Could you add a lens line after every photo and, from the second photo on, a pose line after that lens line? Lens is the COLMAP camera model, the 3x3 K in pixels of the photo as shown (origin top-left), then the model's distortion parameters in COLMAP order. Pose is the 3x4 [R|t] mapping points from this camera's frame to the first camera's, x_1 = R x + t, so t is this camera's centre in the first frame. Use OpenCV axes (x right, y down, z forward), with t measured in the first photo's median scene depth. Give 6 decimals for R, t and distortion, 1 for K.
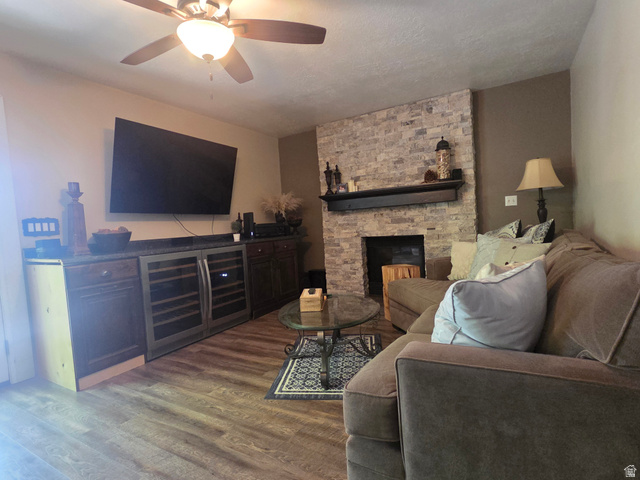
lens RADIAL K [[331.5, 0, 320.7], [0, 331.5, 241.6], [0, 0, 1]] dist [0.001557, 0.000516]
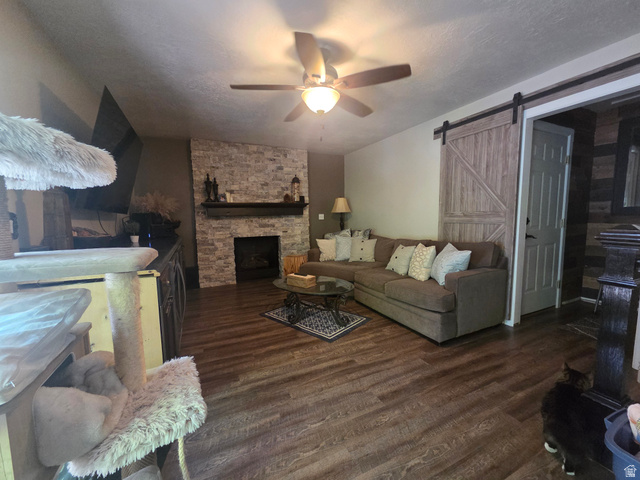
lens RADIAL K [[261.2, 0, 320.6], [0, 261.2, 241.1], [0, 0, 1]] dist [0.003433, -0.000441]
pose [[0.563284, -0.023572, 0.825927, -0.575198], [0.021776, 0.999669, 0.013680, -0.007526], [-0.825976, 0.010280, 0.563611, 0.169997]]
